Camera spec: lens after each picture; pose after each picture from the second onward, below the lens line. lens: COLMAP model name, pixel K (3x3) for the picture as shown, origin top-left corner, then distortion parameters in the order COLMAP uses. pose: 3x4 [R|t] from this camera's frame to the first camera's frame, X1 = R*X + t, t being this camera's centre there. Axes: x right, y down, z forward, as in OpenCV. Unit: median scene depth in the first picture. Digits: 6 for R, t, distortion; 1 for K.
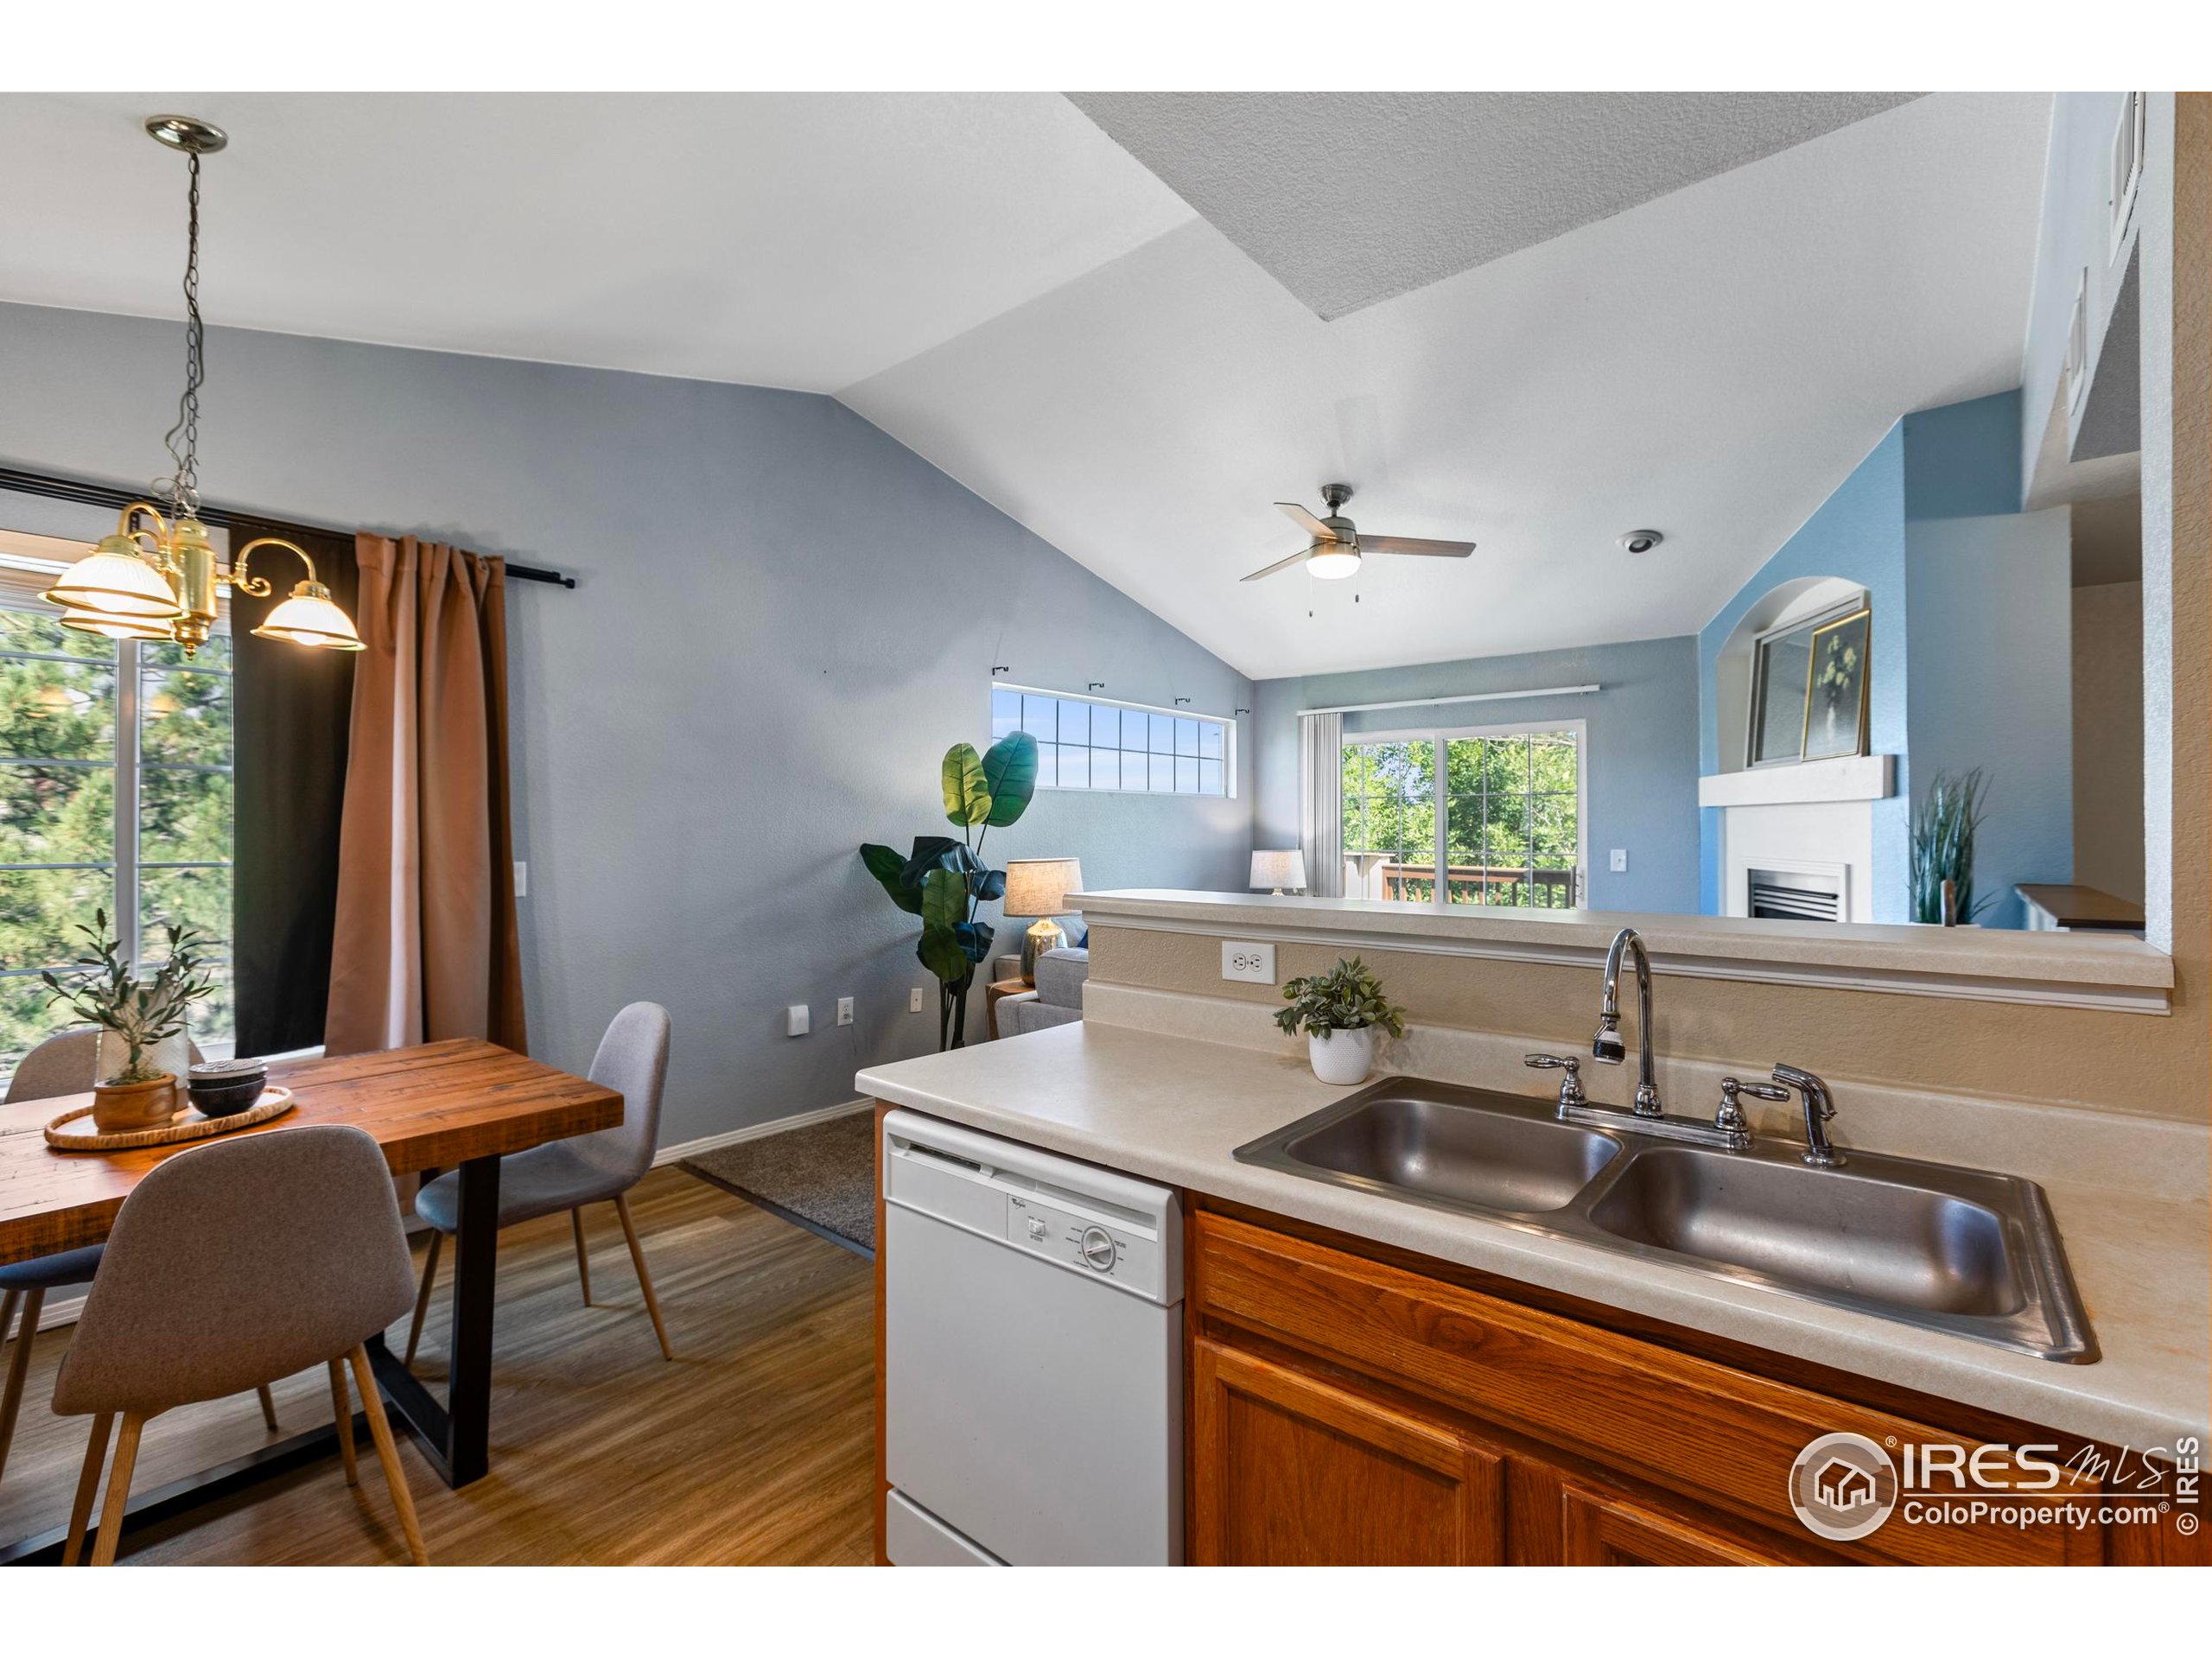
lens RADIAL K [[965.8, 0, 1099.4], [0, 965.8, 821.7], [0, 0, 1]] dist [0.000078, 0.000092]
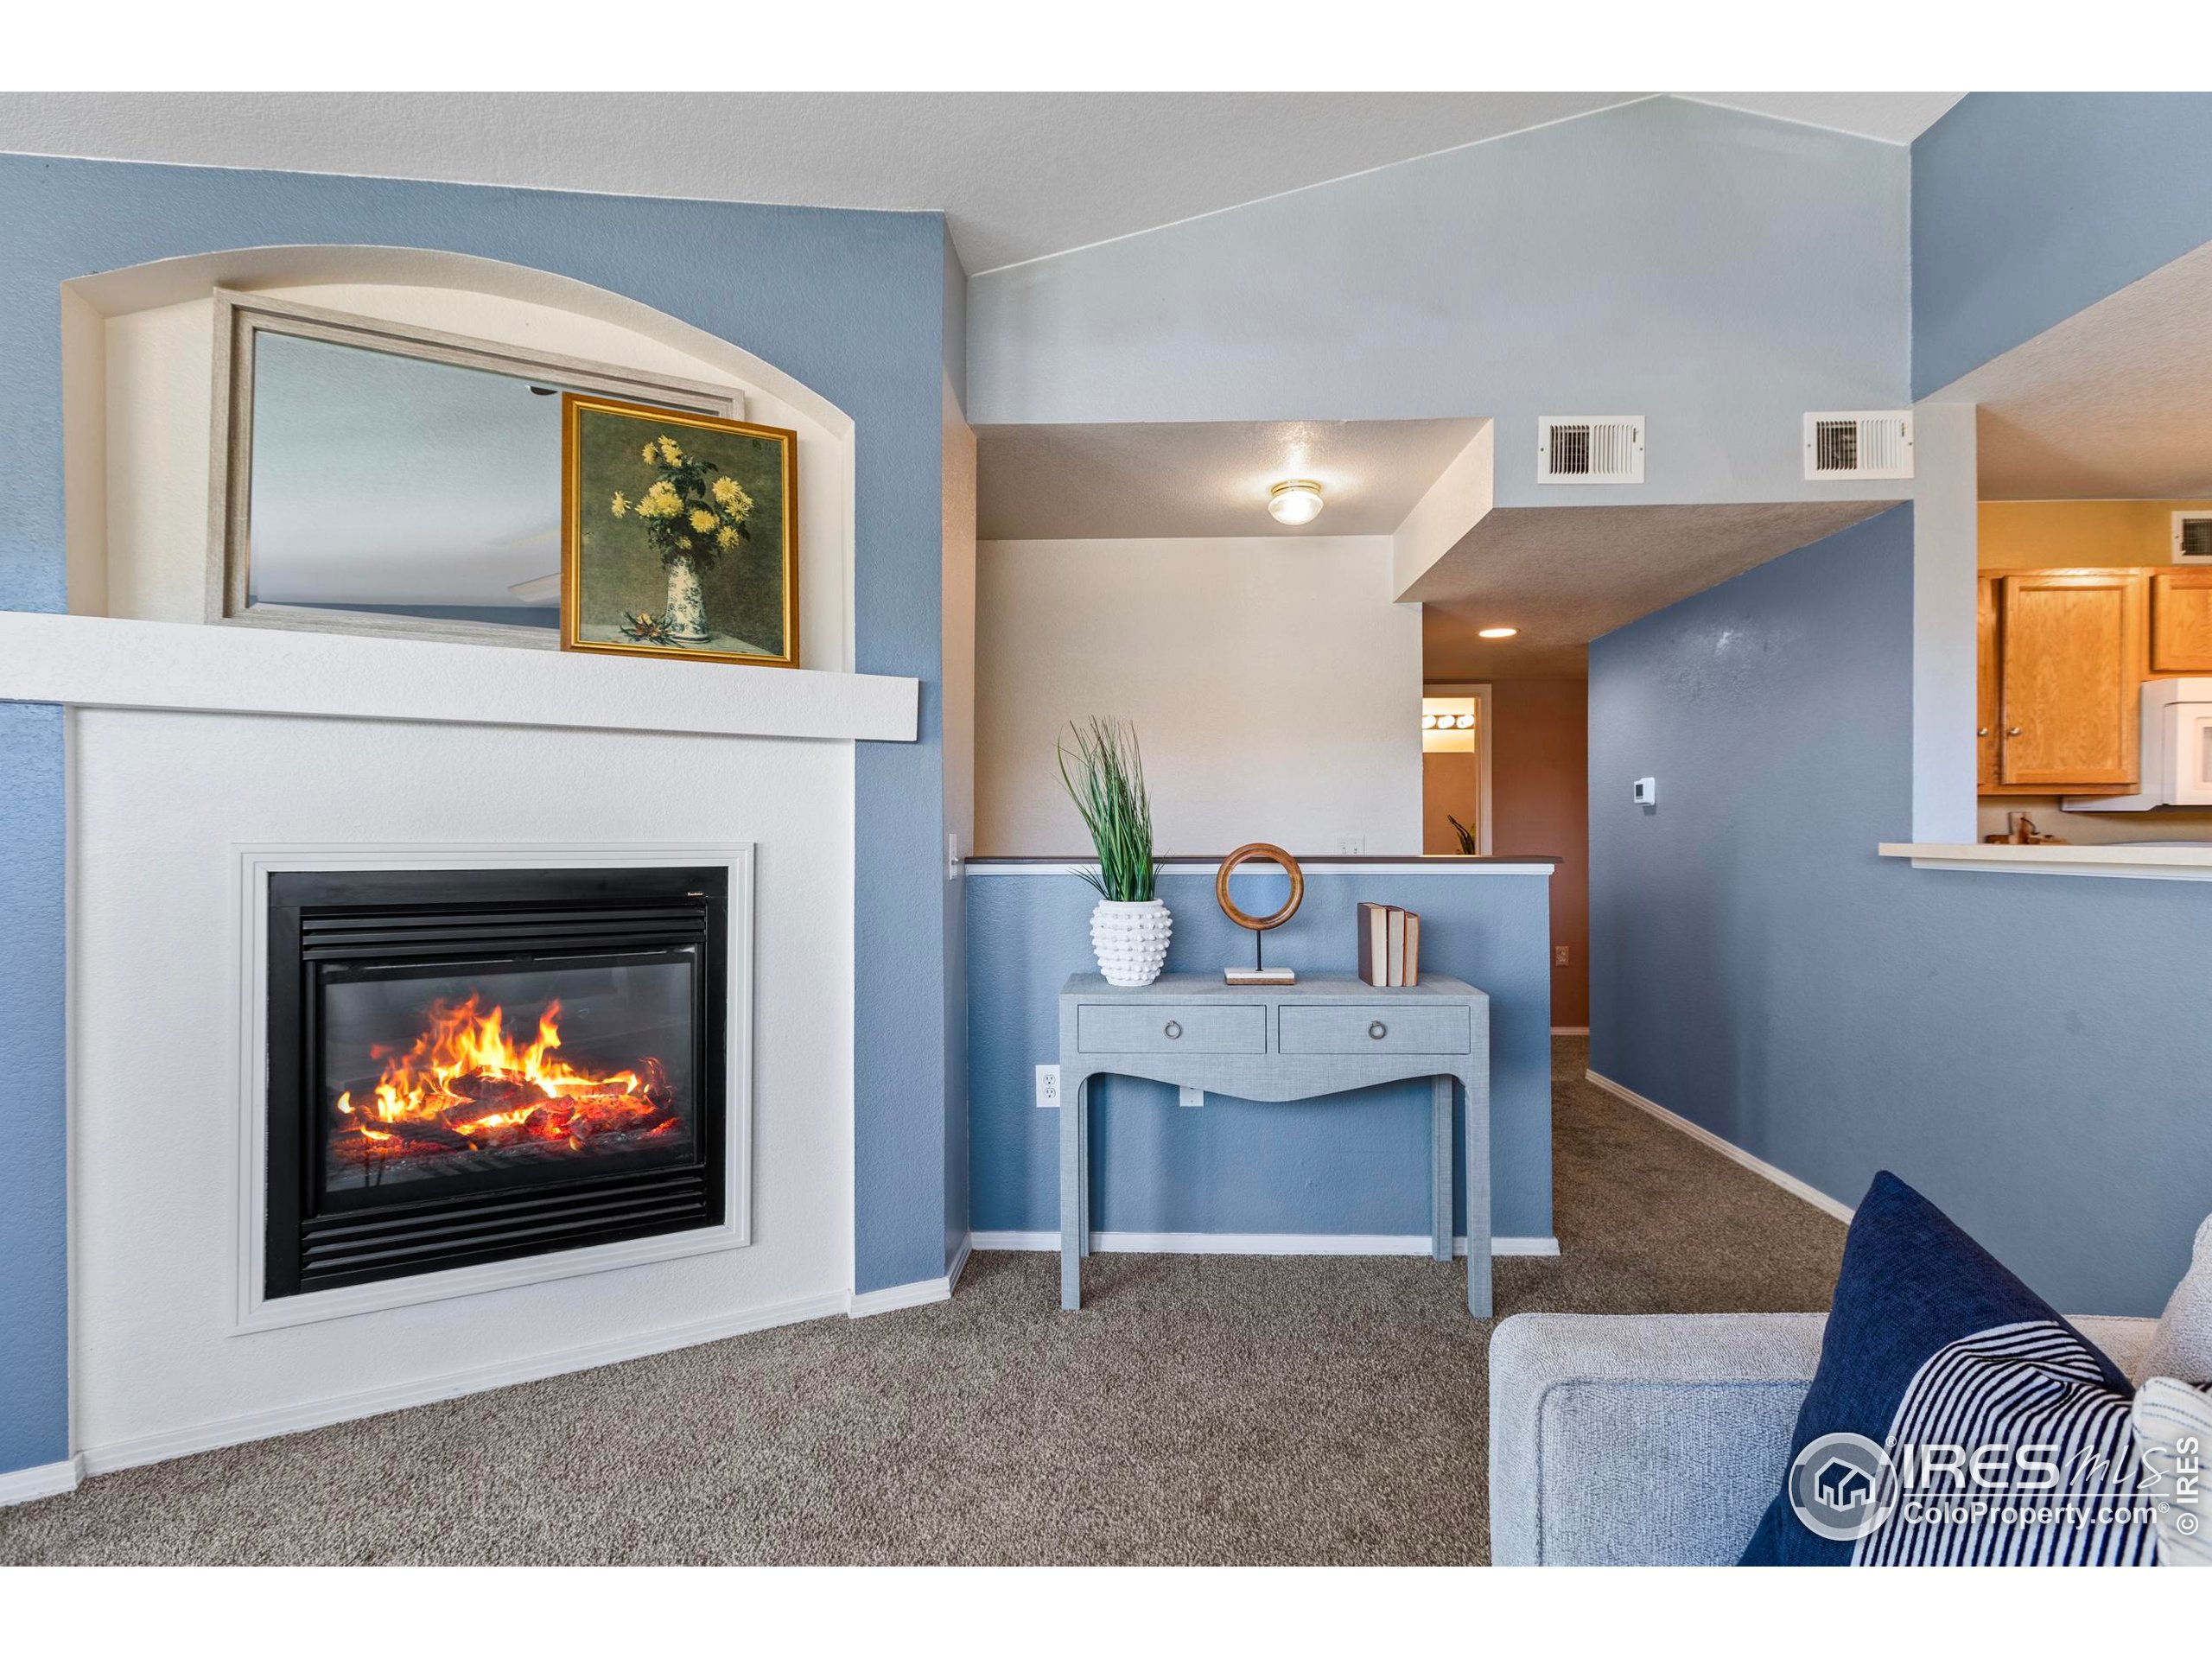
lens RADIAL K [[1003.3, 0, 1088.4], [0, 1003.3, 832.3], [0, 0, 1]] dist [0.005549, -0.002071]
pose [[-0.630282, 0.003372, 0.776359, 0.208975], [-0.006227, 0.999936, -0.009399, 0.054812], [-0.776342, -0.010758, -0.630221, 1.587996]]
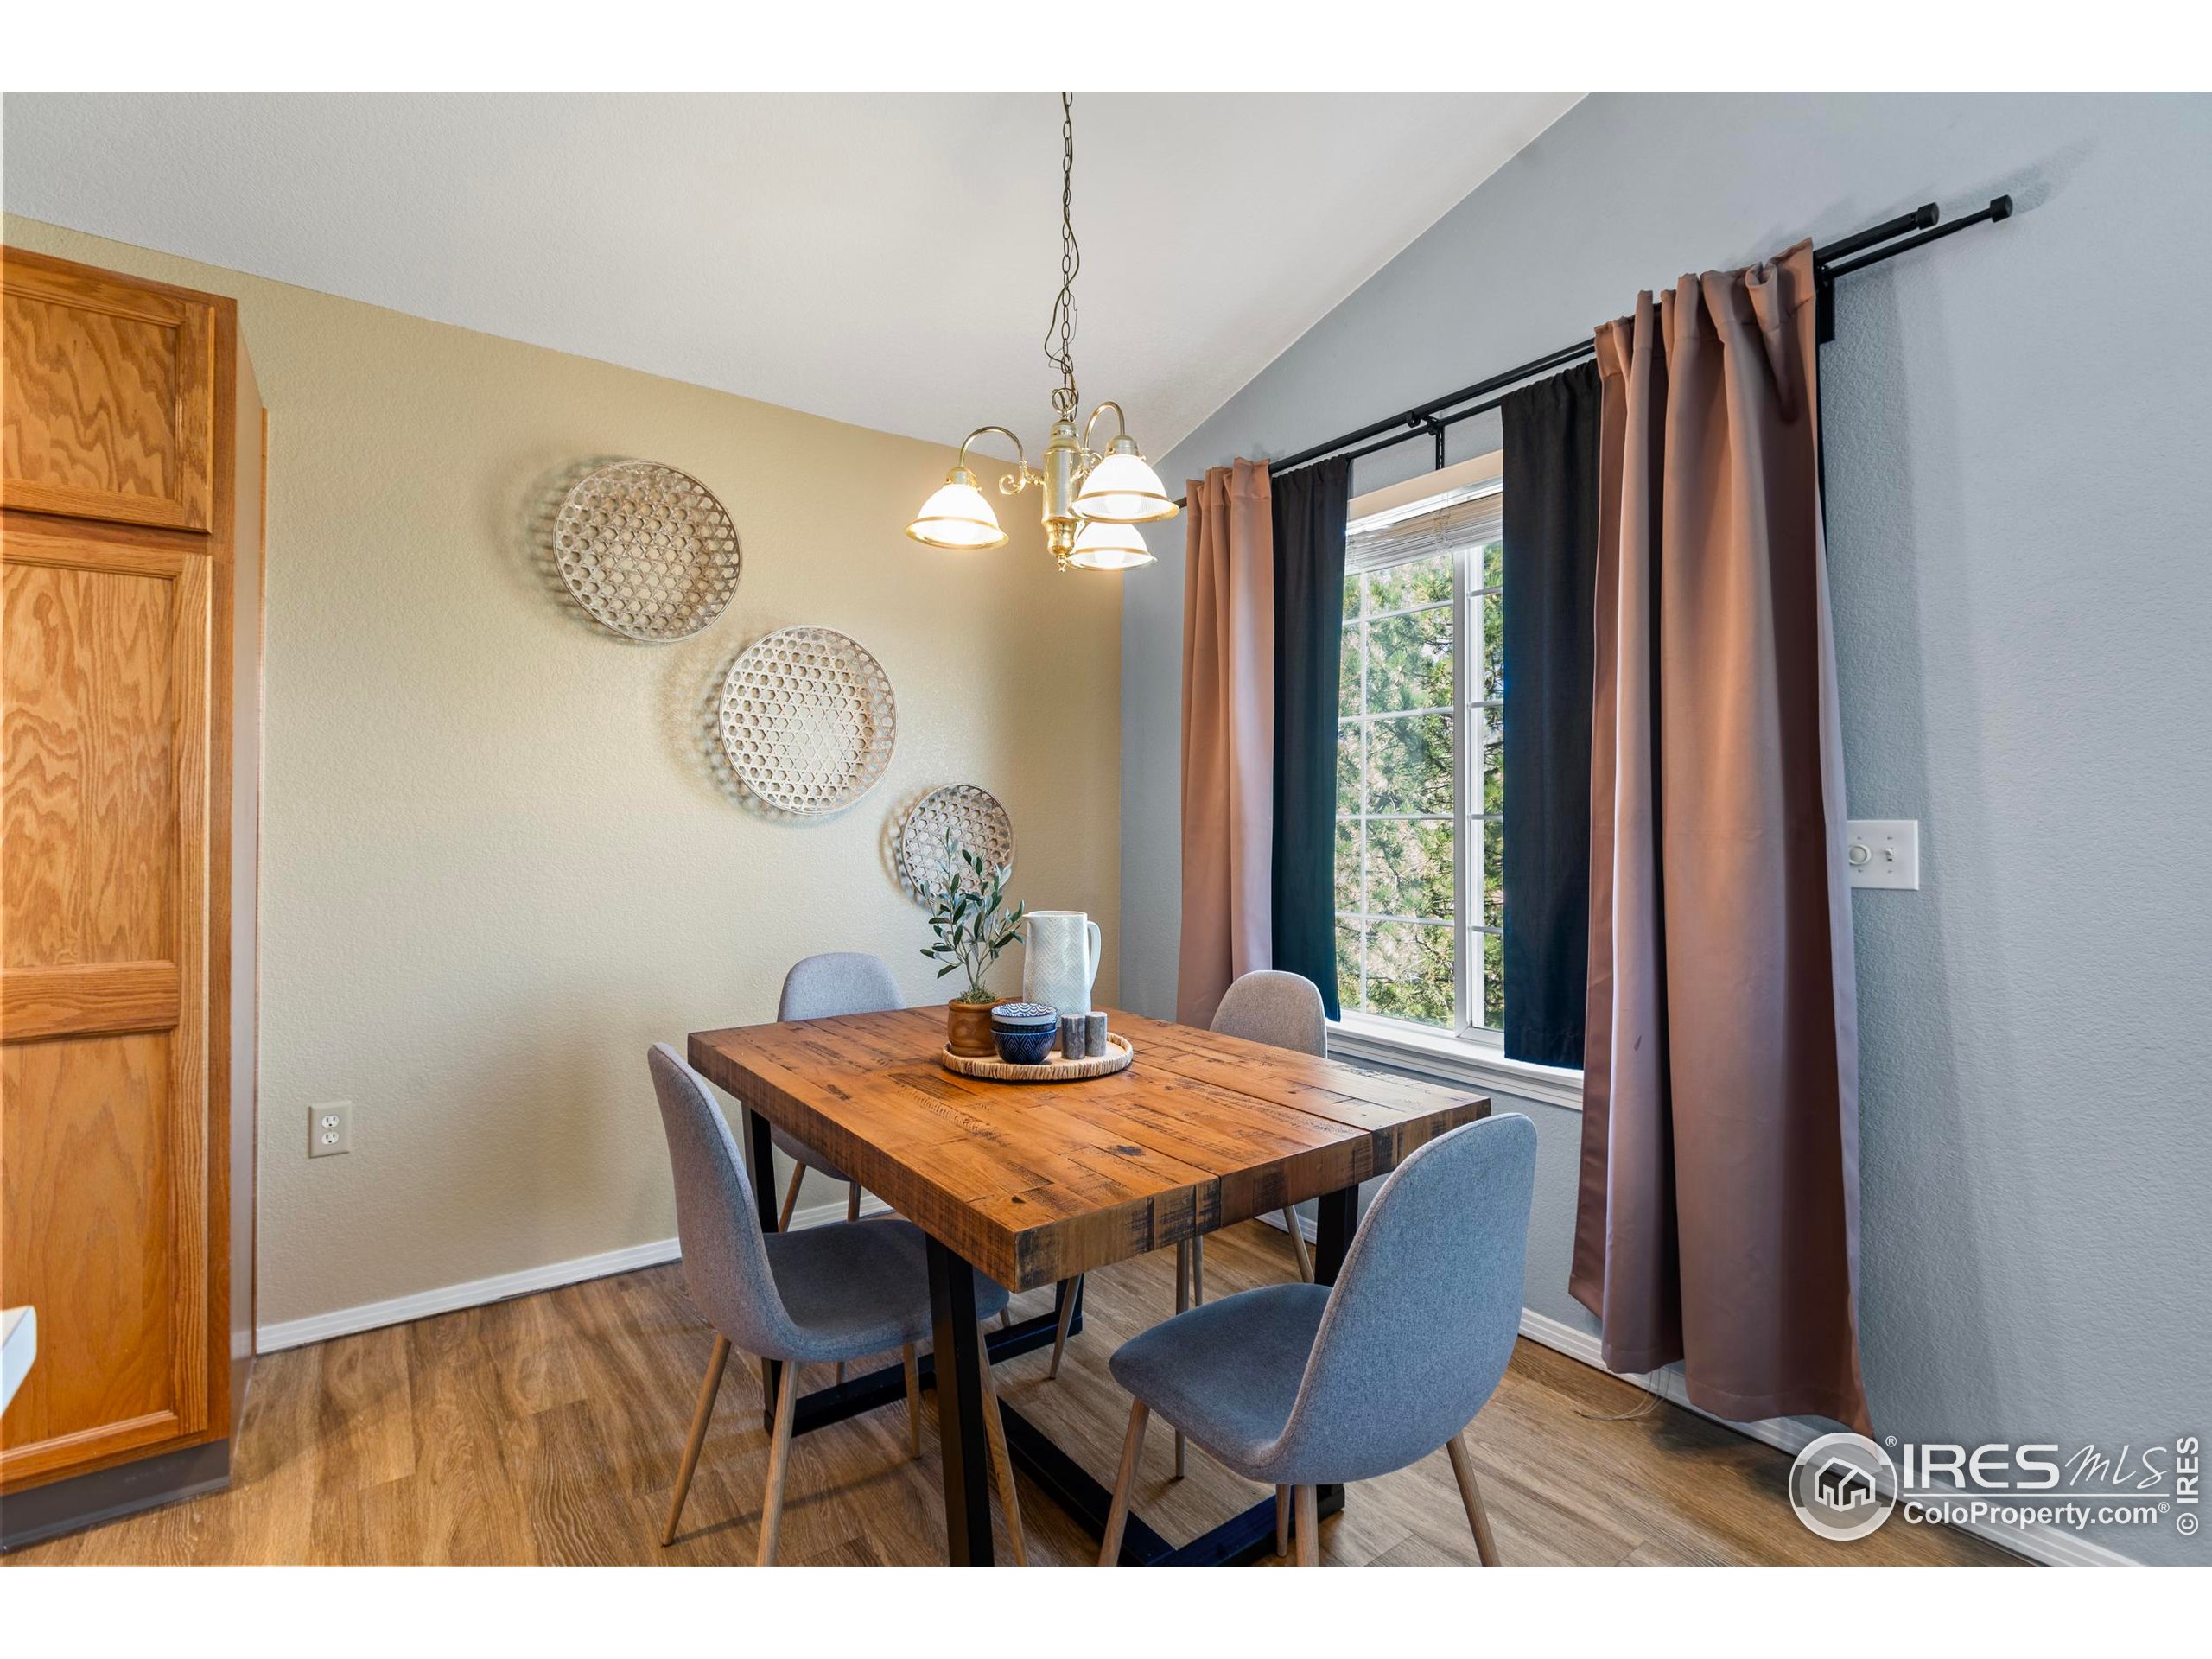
lens RADIAL K [[1003.3, 0, 1104.5], [0, 1003.3, 822.0], [0, 0, 1]] dist [0.005549, -0.002071]
pose [[-0.208417, -0.007539, -0.978011, -0.000156], [-0.000755, 0.999971, -0.007547, 0.052413], [0.978040, -0.000835, -0.208416, 0.793784]]
